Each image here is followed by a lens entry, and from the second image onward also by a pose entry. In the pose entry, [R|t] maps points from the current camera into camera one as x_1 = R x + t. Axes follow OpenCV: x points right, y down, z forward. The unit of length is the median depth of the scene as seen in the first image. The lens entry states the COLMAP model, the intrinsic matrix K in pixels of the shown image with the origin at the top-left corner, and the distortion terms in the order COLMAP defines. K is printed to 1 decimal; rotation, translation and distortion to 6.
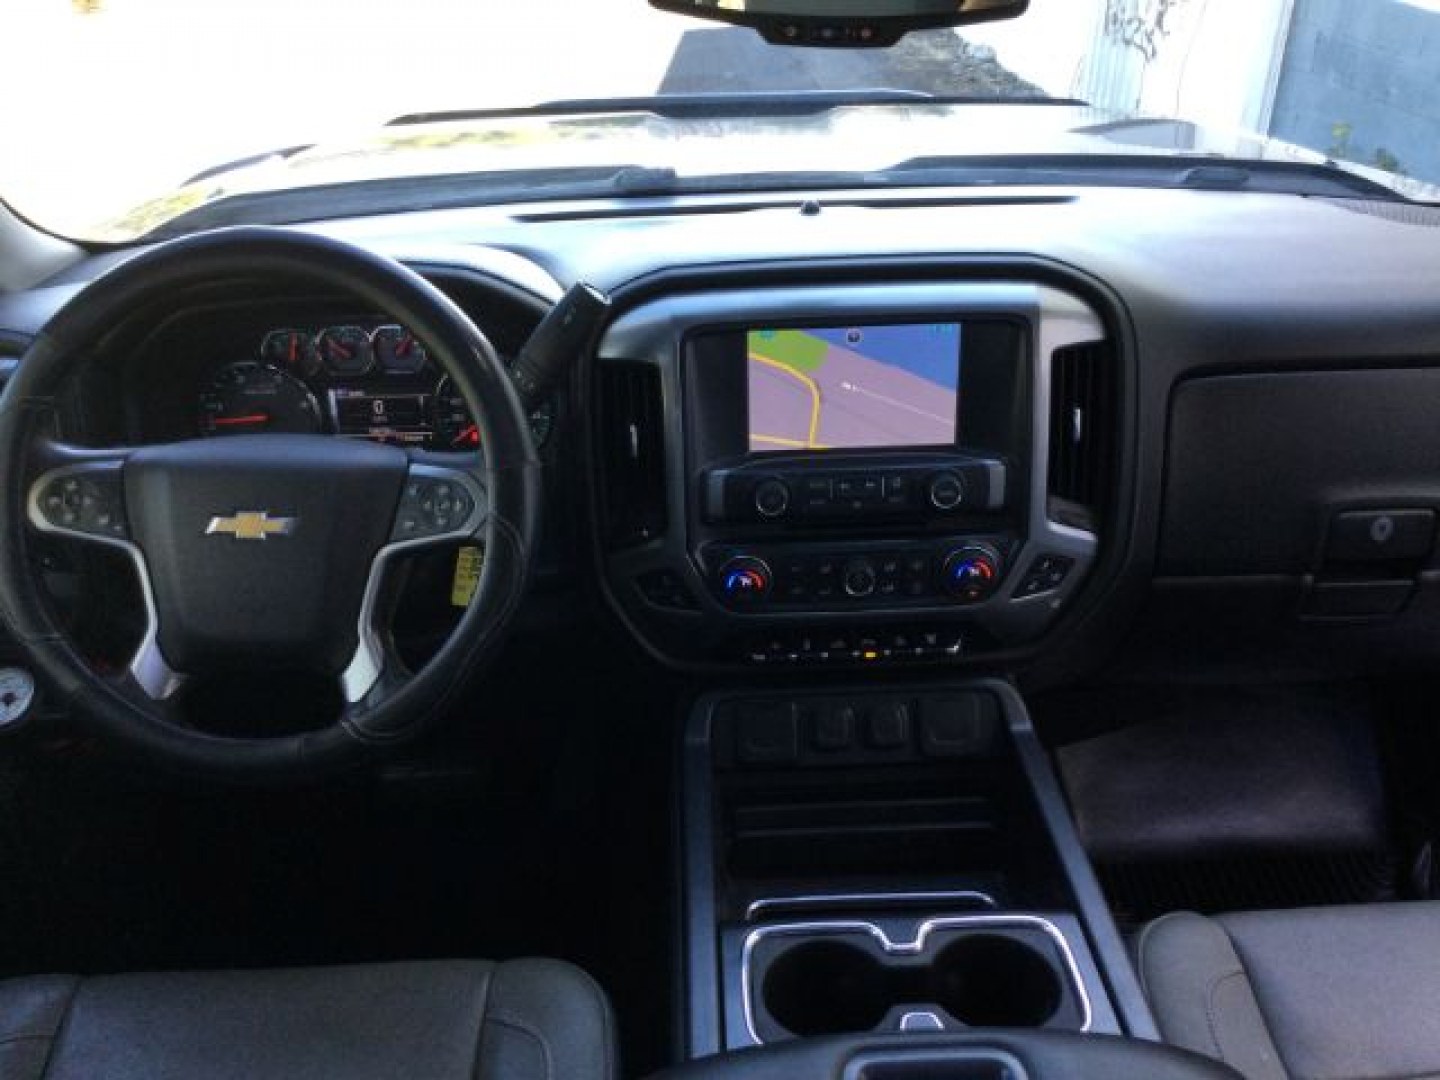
lens RADIAL K [[1290.2, 0, 723.9], [0, 1290.2, 564.6], [0, 0, 1]] dist [0.109565, -0.205117]
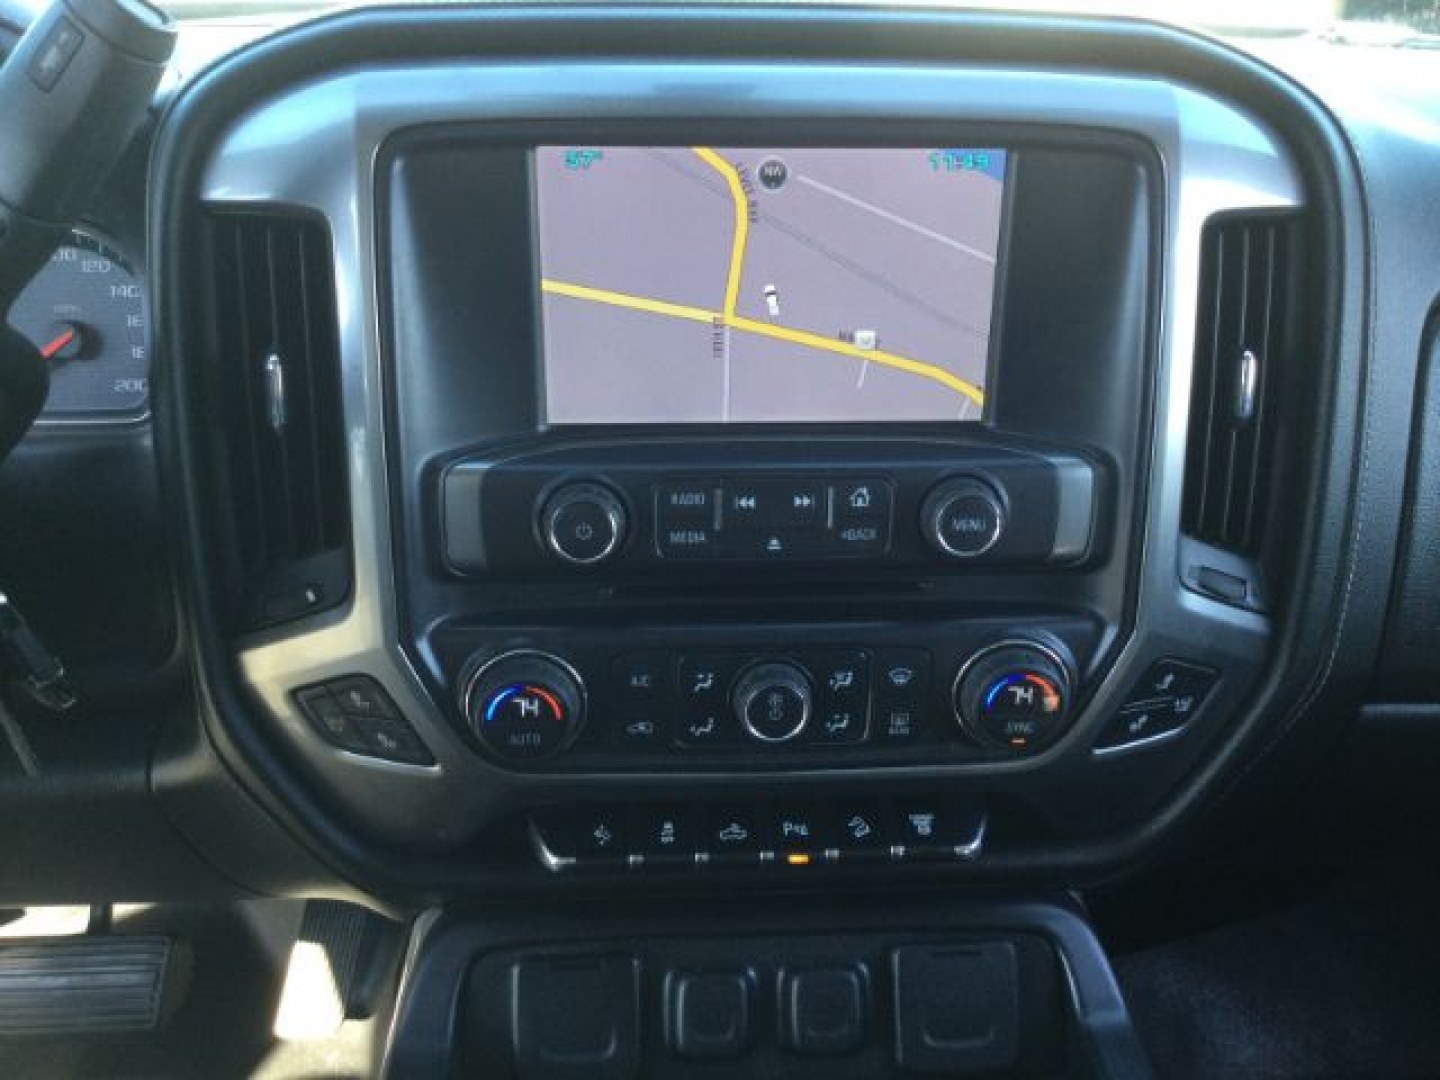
lens RADIAL K [[1290.2, 0, 723.9], [0, 1290.2, 564.6], [0, 0, 1]] dist [0.109565, -0.205117]
pose [[0.998840, 0.023303, 0.042146, 0.065509], [-0.021855, 0.999166, -0.034496, -0.022762], [-0.042914, 0.033535, 0.998516, 0.537857]]
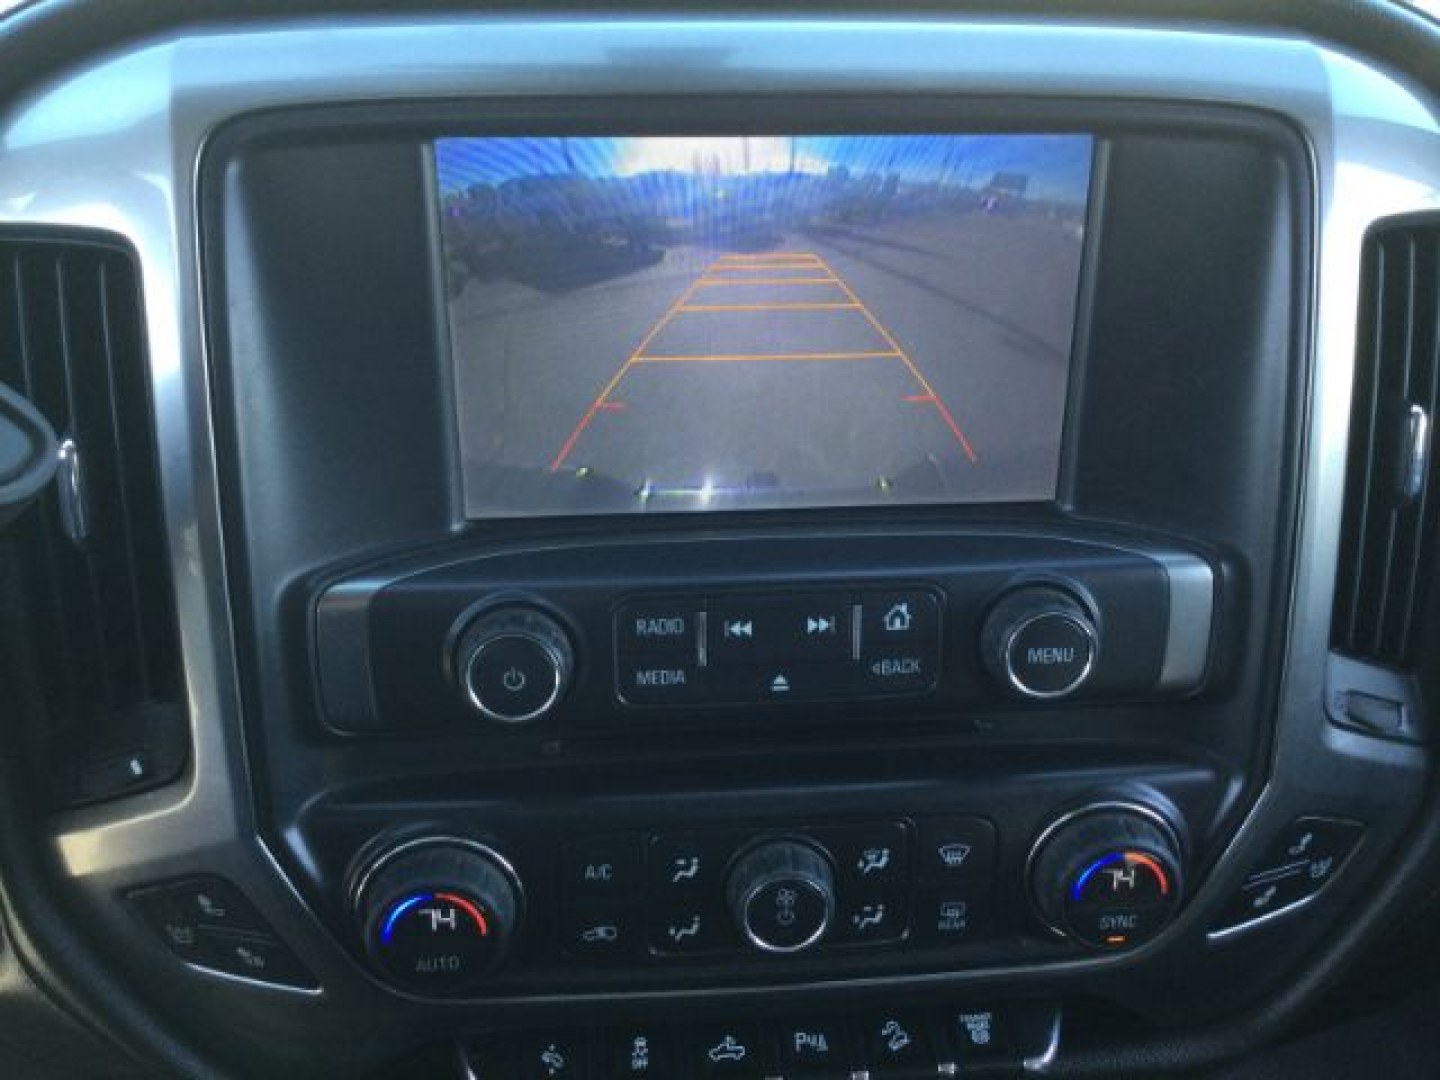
lens RADIAL K [[1290.2, 0, 723.9], [0, 1290.2, 564.6], [0, 0, 1]] dist [0.109565, -0.205117]
pose [[0.998009, 0.004128, 0.062942, 0.067072], [-0.002256, 0.999554, -0.029778, -0.066452], [-0.063037, 0.029577, 0.997573, 0.662127]]
